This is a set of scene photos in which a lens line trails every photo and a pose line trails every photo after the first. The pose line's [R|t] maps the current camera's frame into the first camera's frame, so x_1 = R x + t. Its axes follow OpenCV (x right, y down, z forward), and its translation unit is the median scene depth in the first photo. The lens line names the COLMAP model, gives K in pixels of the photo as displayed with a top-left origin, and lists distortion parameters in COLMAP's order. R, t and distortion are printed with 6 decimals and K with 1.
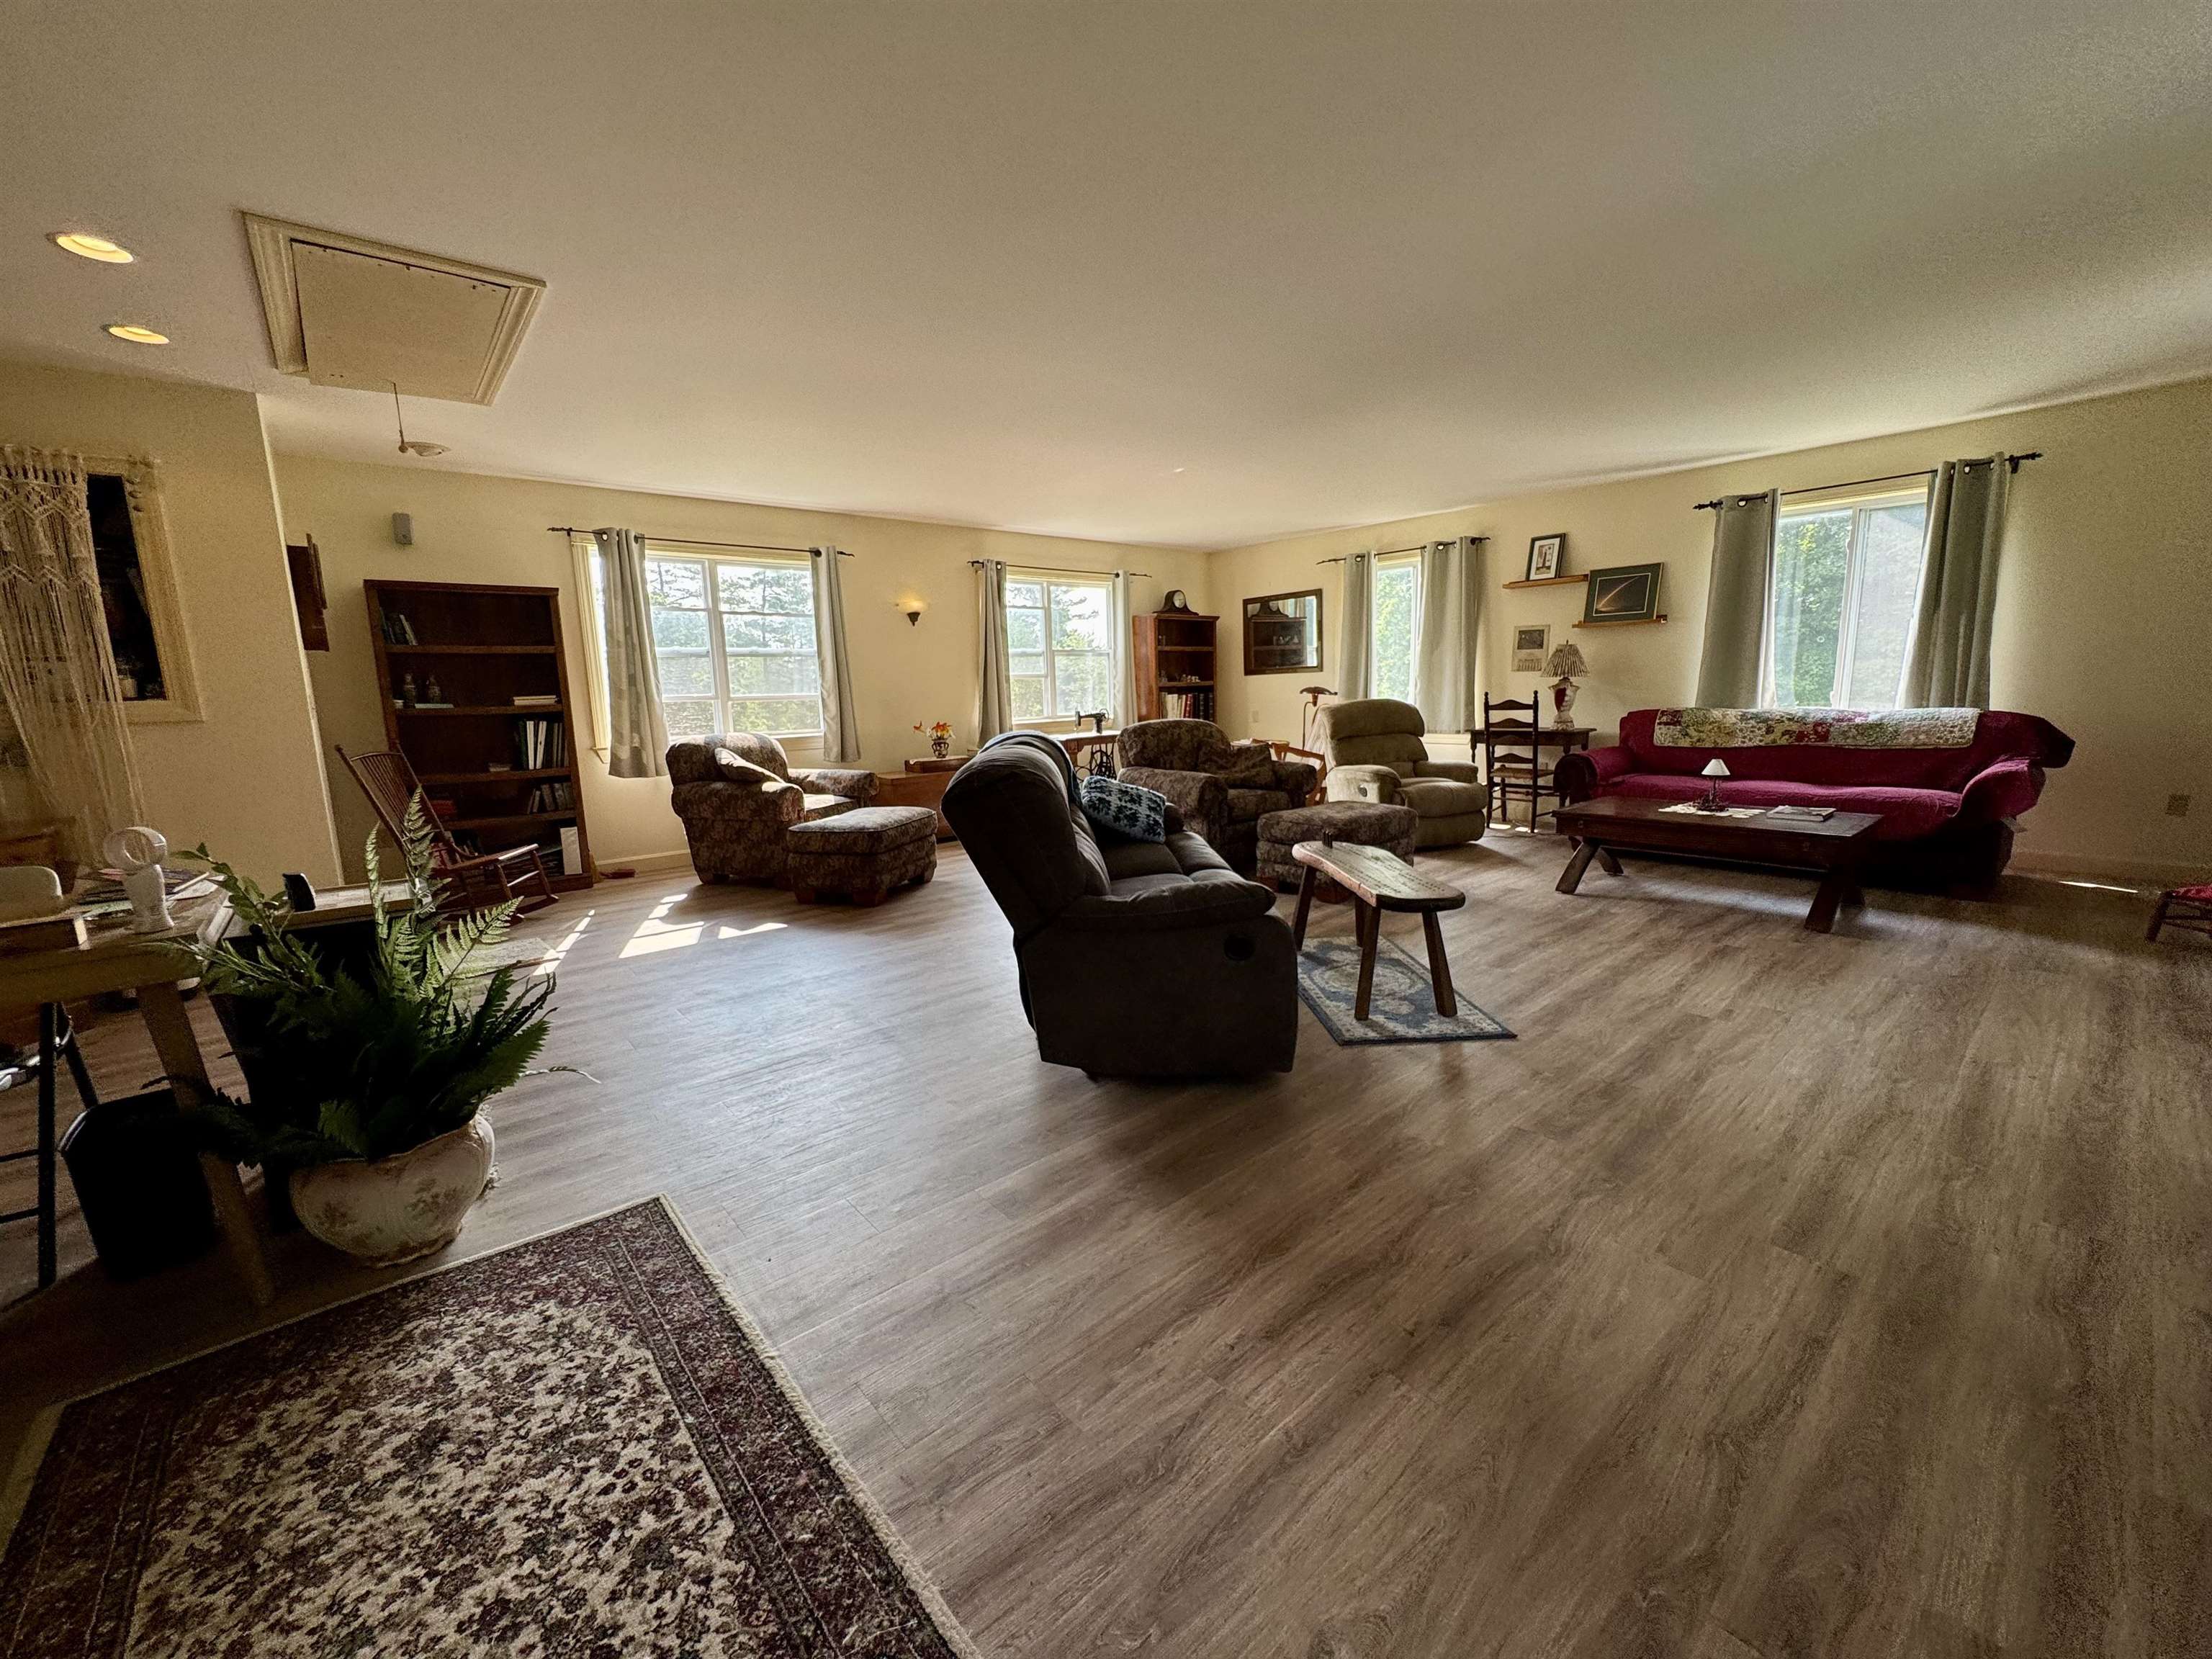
lens RADIAL K [[875.7, 0, 1106.0], [0, 875.7, 829.5], [0, 0, 1]] dist [-0.003835, 0.000658]
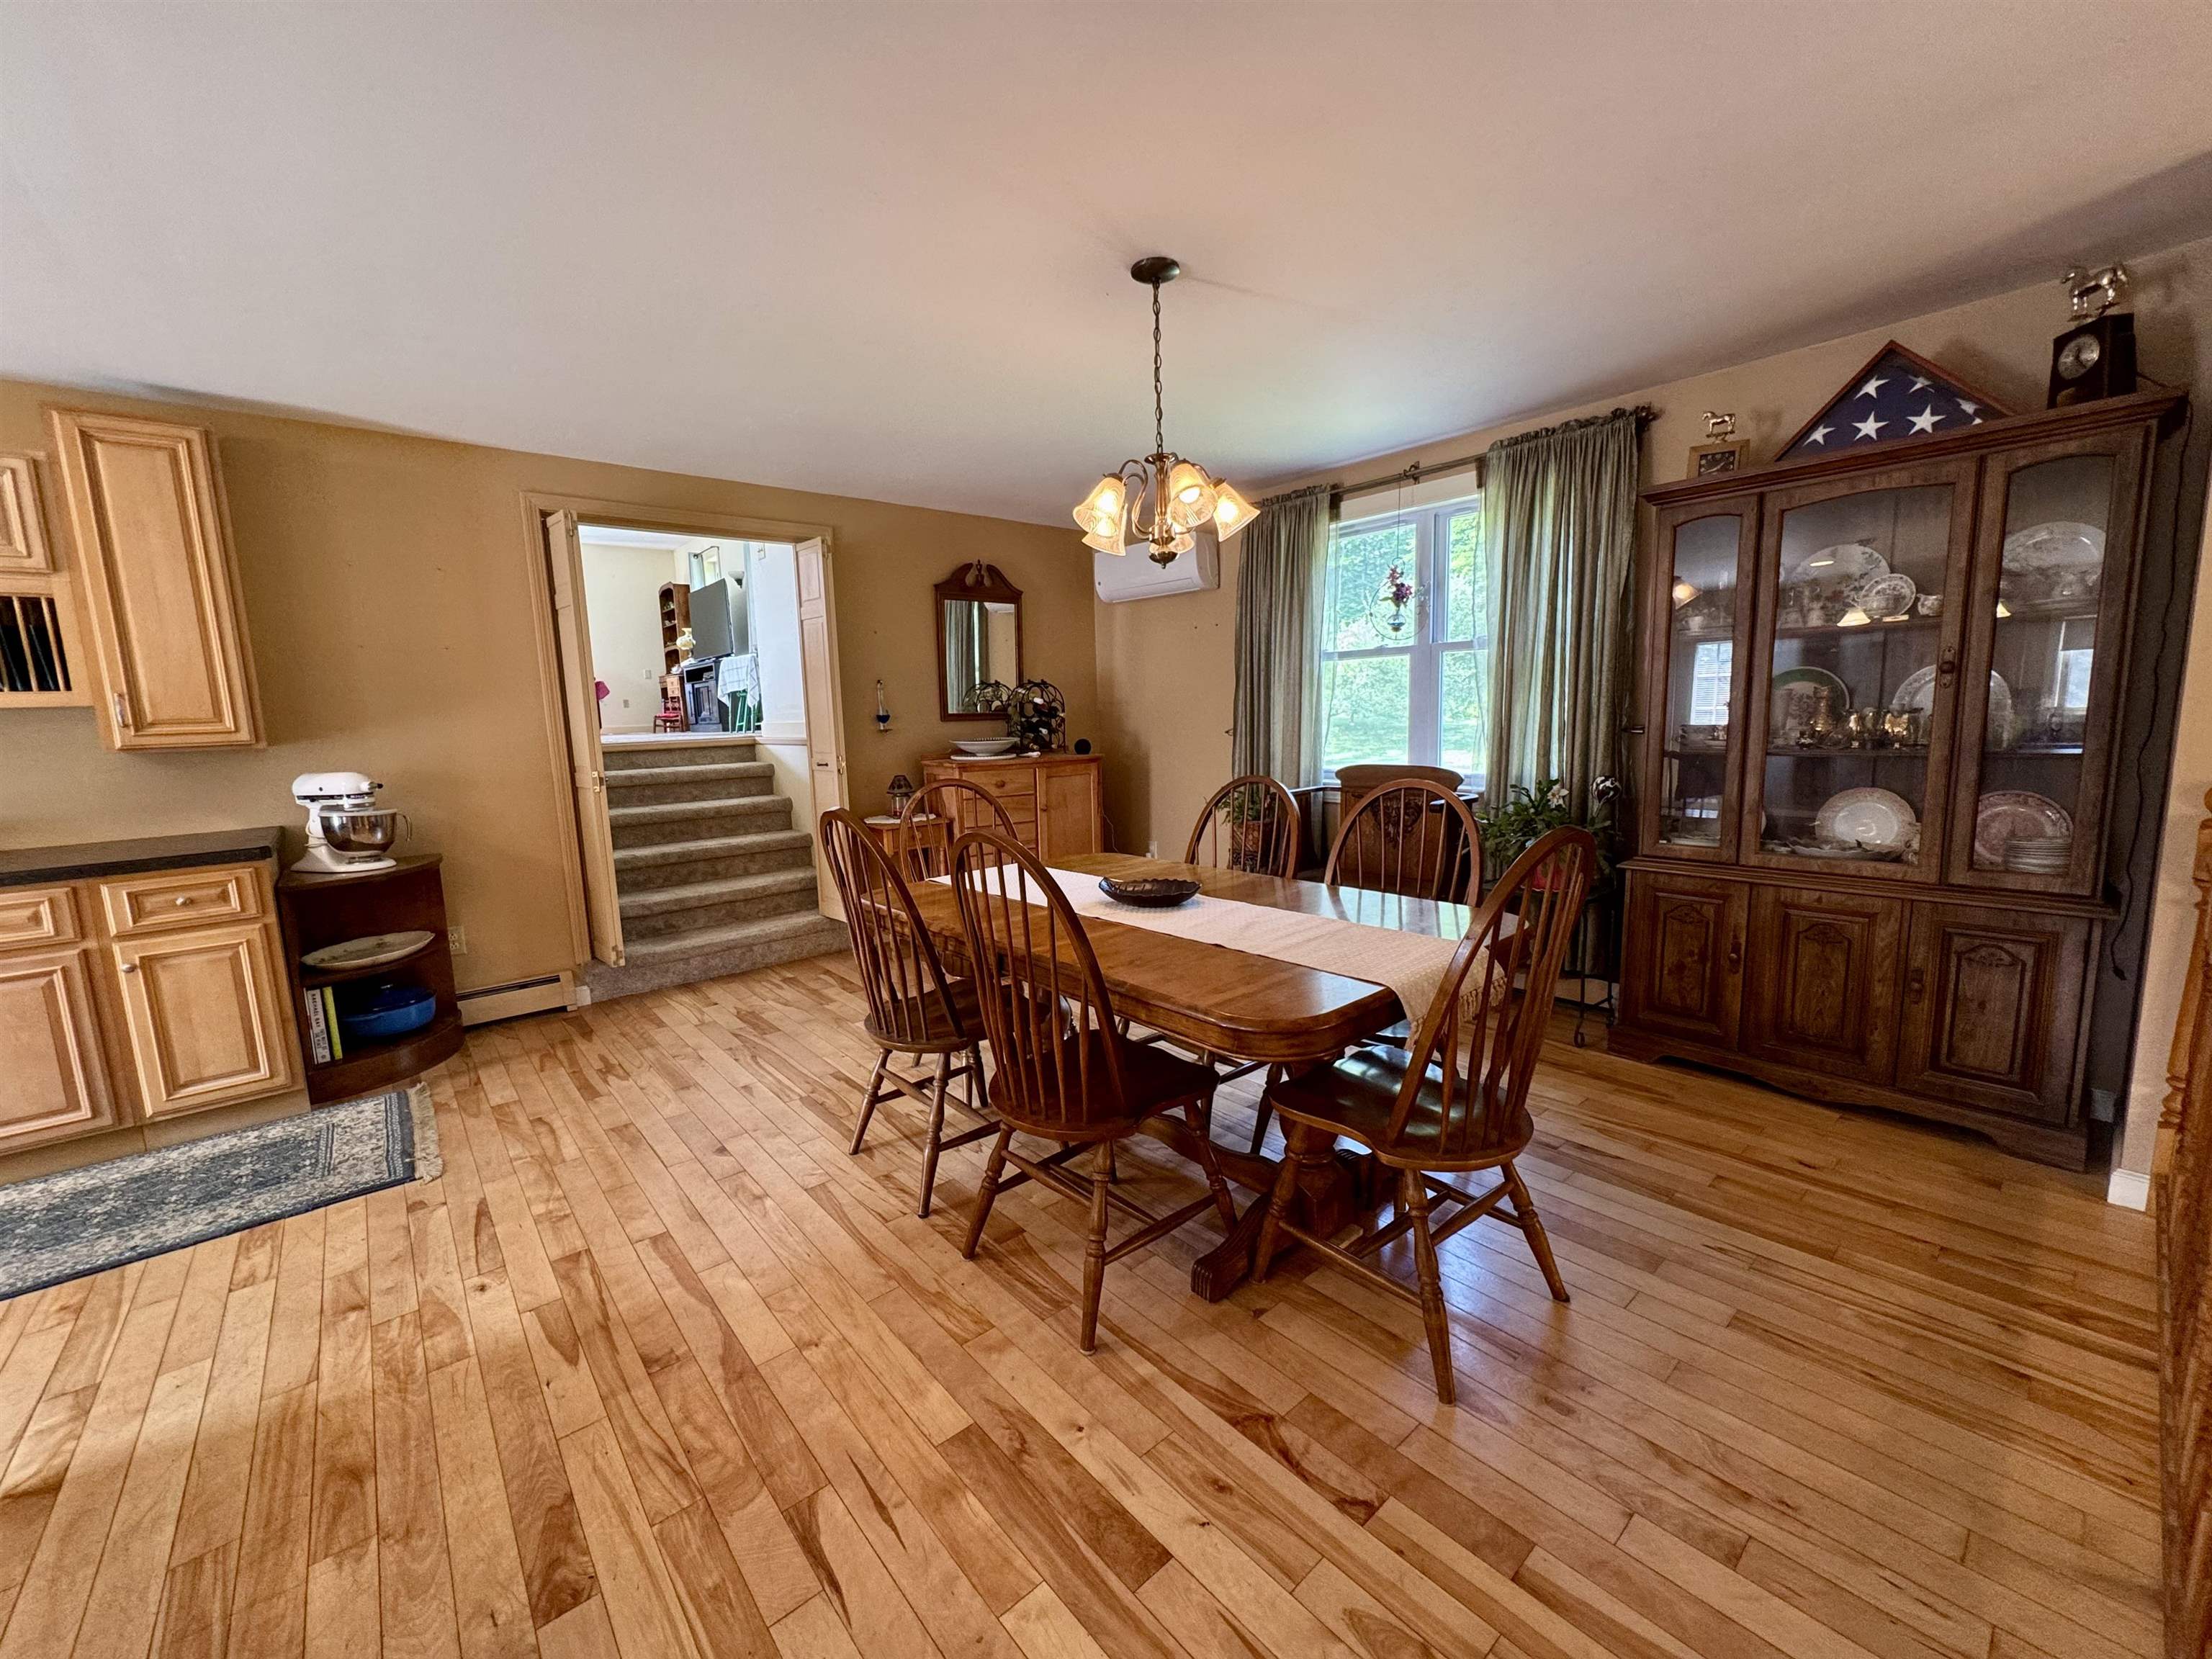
lens RADIAL K [[875.7, 0, 1106.0], [0, 875.7, 829.5], [0, 0, 1]] dist [-0.003835, 0.000658]
pose [[-0.001955, -0.107099, 0.994246, -1.211238], [0.193887, 0.975341, 0.105444, 0.290311], [-0.981022, 0.192977, 0.018858, -0.338201]]
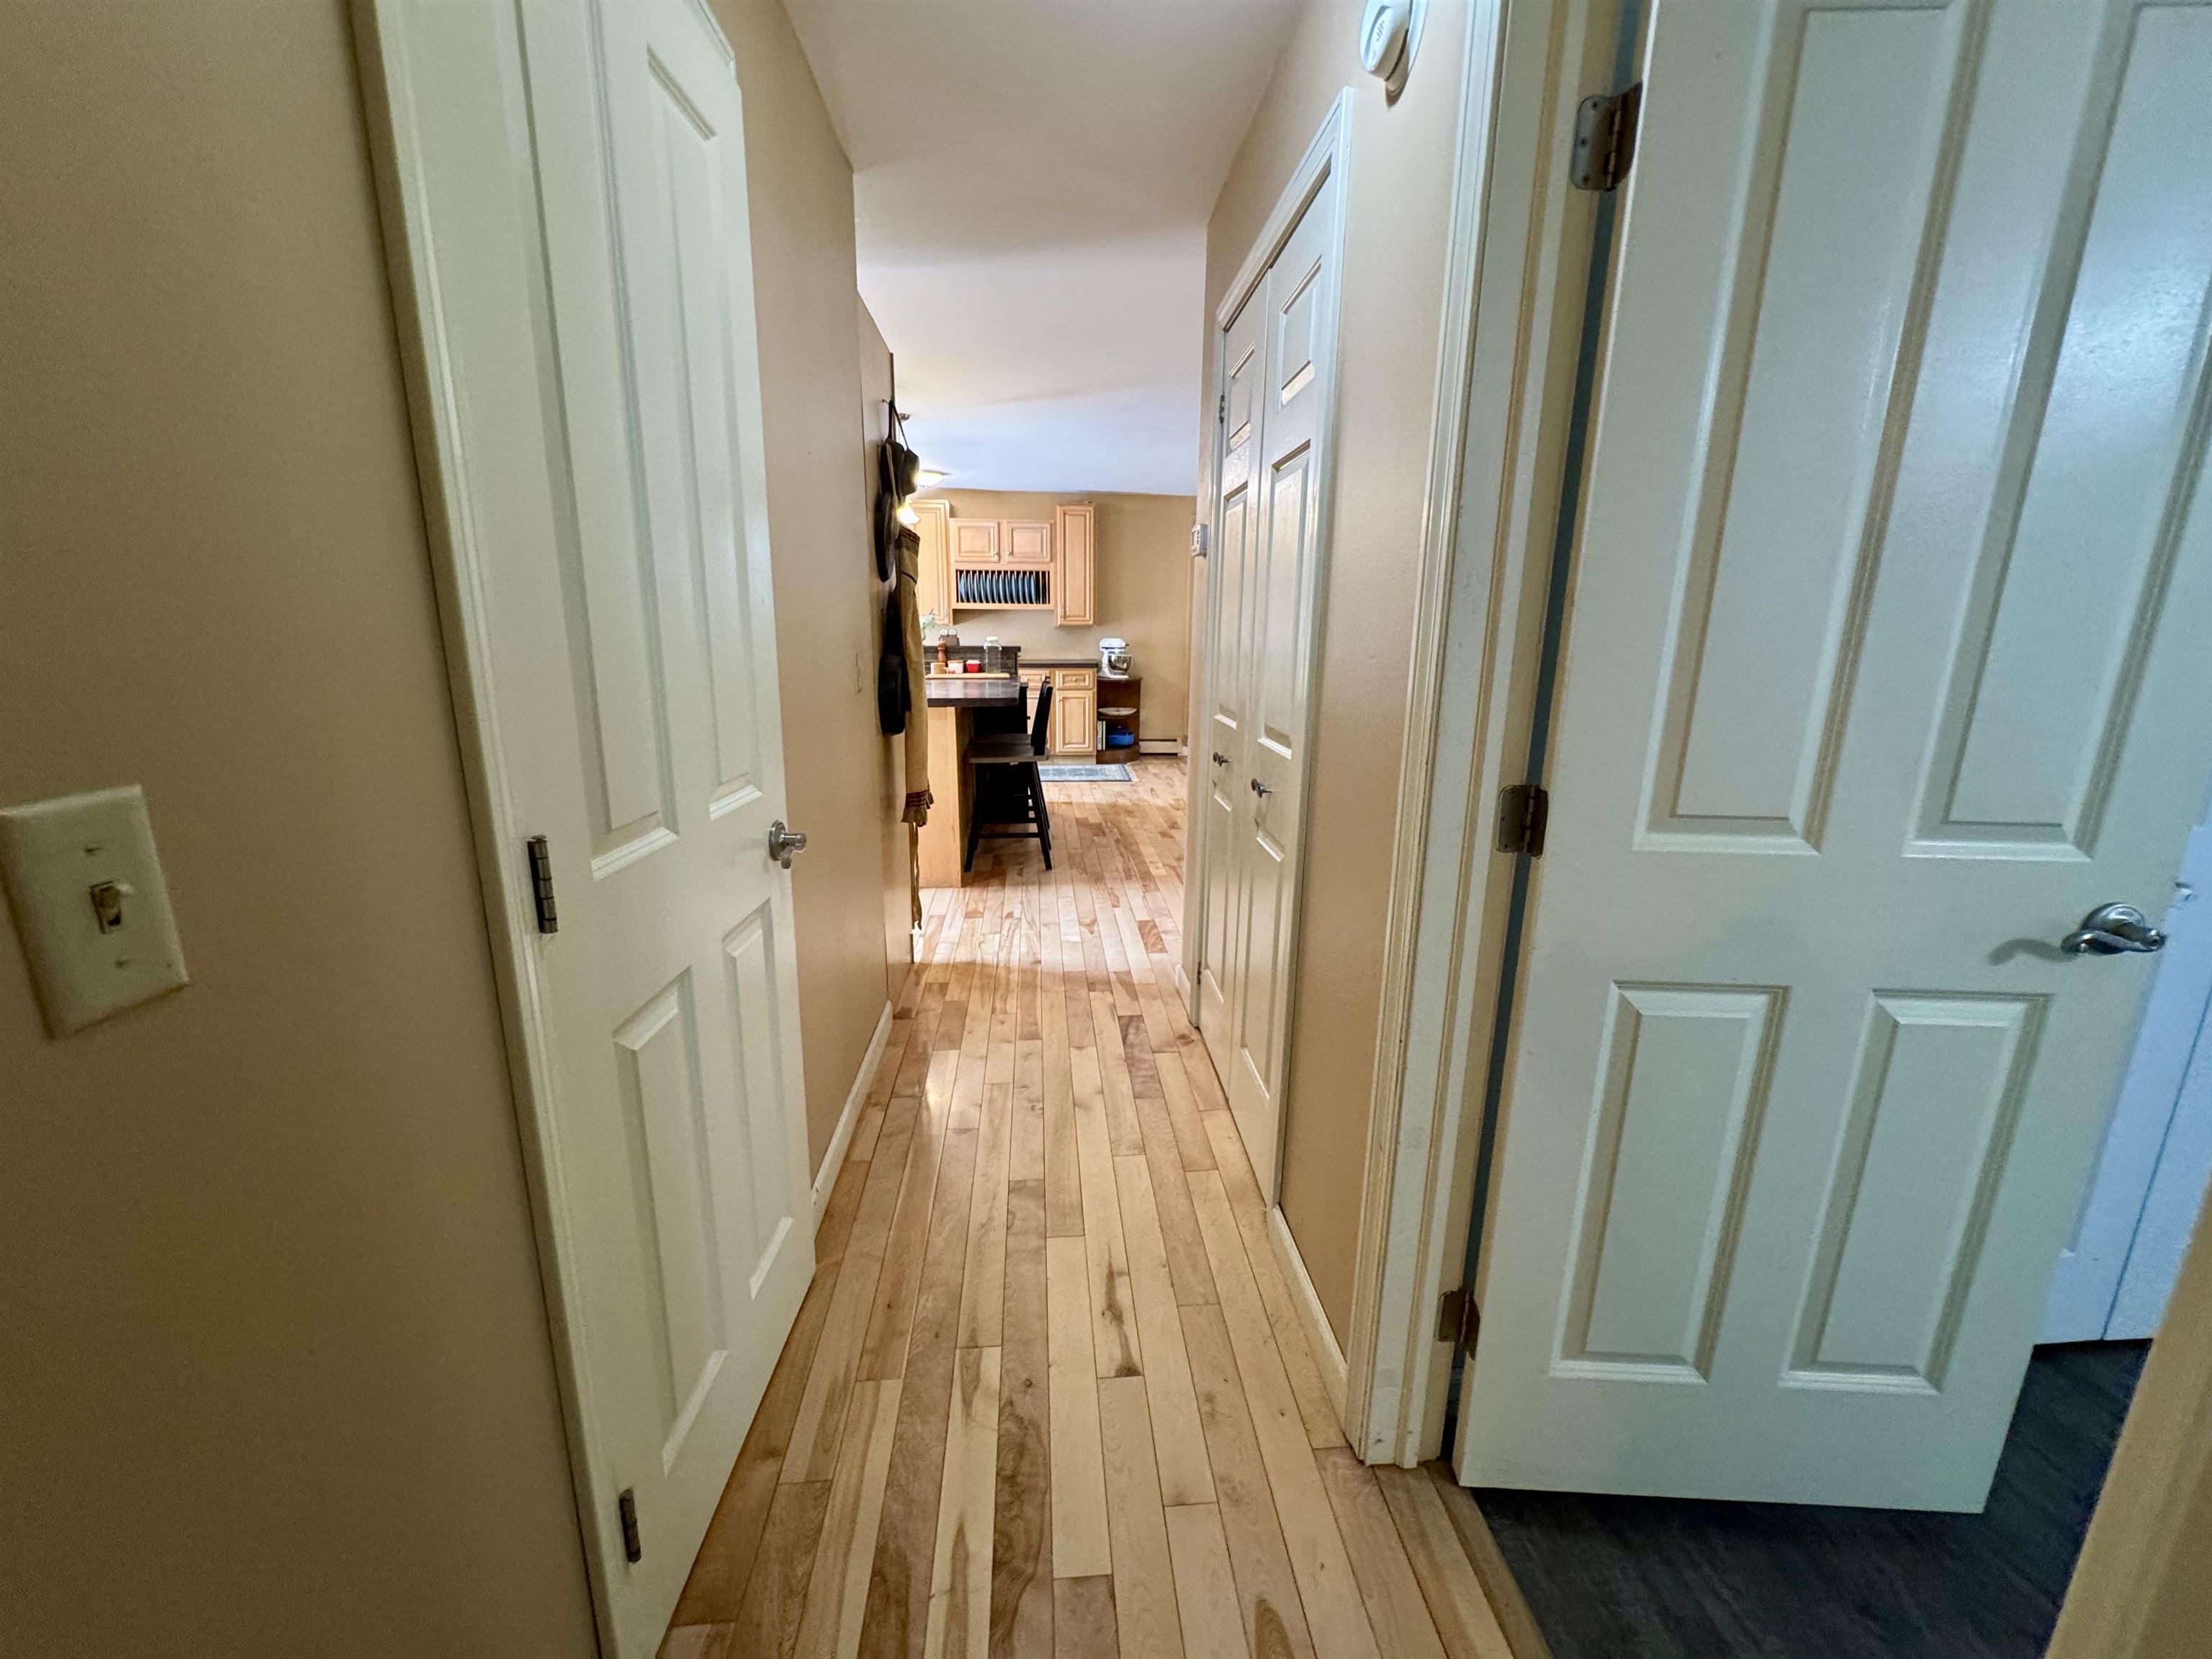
lens RADIAL K [[875.7, 0, 1106.0], [0, 875.7, 829.5], [0, 0, 1]] dist [-0.003835, 0.000658]
pose [[0.585421, -0.147651, 0.797171, -1.845309], [0.103105, 0.988851, 0.107437, 0.371612], [-0.804147, 0.019296, 0.594117, -0.681438]]
